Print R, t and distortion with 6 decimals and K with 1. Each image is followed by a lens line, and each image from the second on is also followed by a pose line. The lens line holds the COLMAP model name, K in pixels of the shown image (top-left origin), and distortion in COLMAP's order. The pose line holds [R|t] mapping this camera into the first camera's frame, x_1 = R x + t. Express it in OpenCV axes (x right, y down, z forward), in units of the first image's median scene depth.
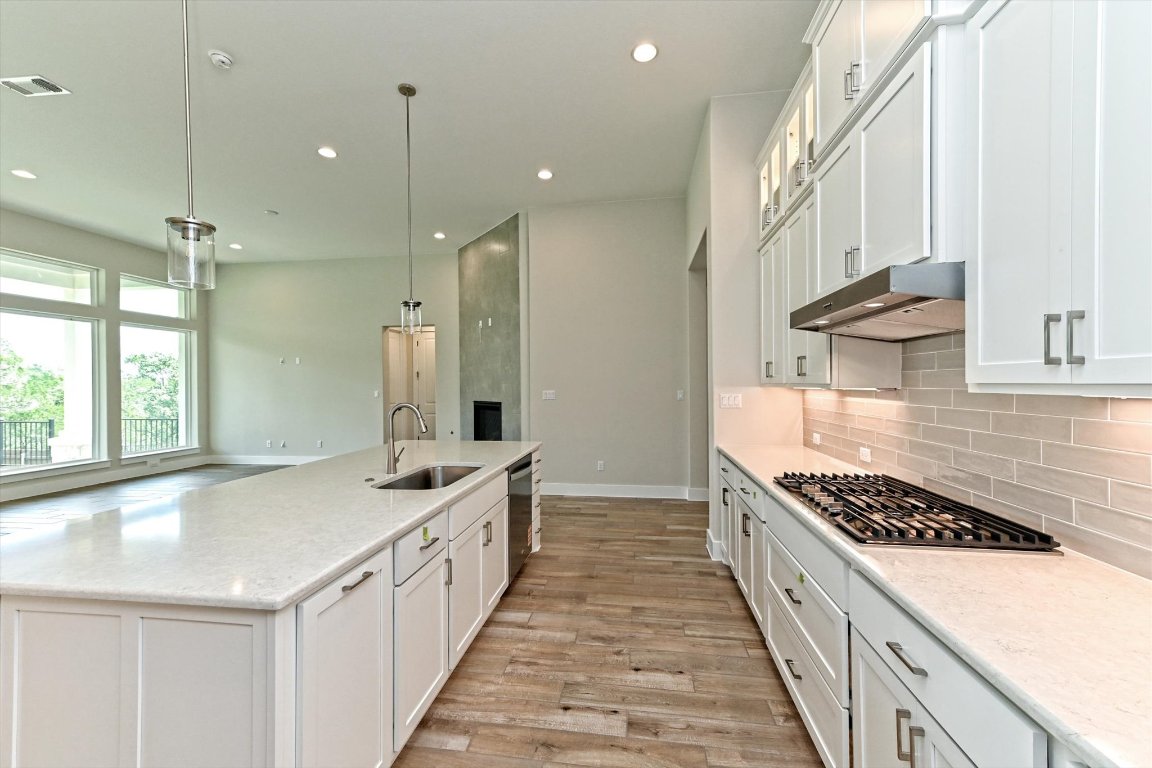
lens RADIAL K [[450.9, 0, 576.6], [0, 450.9, 387.6], [0, 0, 1]] dist [0.014070, -0.000108]
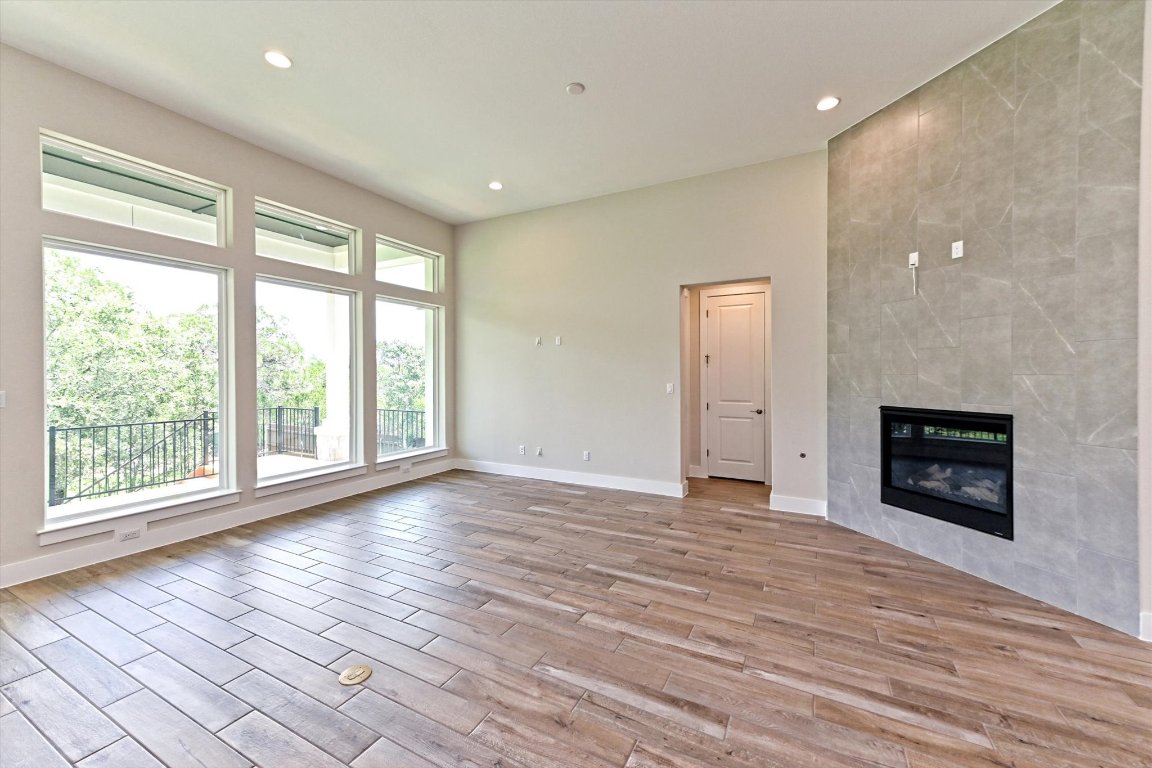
lens RADIAL K [[450.9, 0, 565.1], [0, 450.9, 380.6], [0, 0, 1]] dist [0.014070, -0.000108]
pose [[0.935209, 0.014052, -0.353818, -0.354710], [-0.009567, 0.999850, 0.014422, -0.004709], [0.353968, -0.010103, 0.935203, 0.327109]]
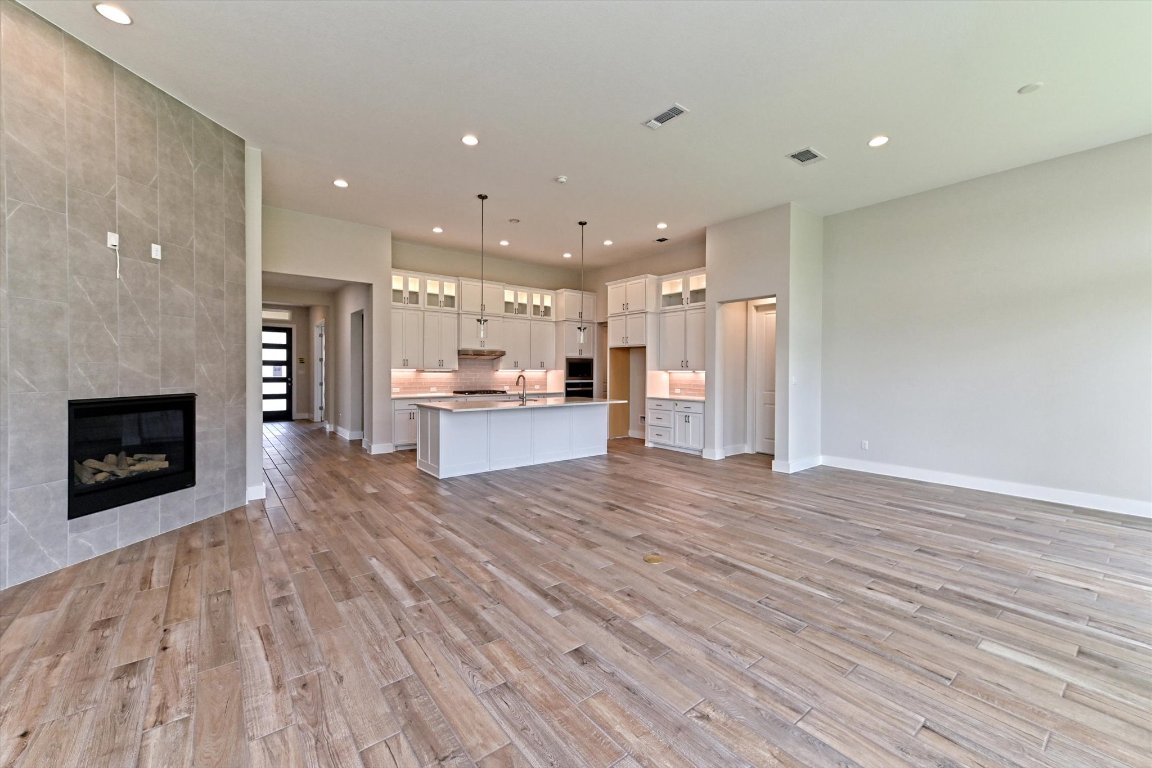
lens RADIAL K [[450.9, 0, 571.1], [0, 450.9, 380.4], [0, 0, 1]] dist [0.014070, -0.000108]
pose [[-0.720537, -0.014016, 0.693275, -0.946883], [0.002017, 0.999749, 0.022309, 0.002795], [-0.693414, 0.017472, -0.720328, 1.072452]]
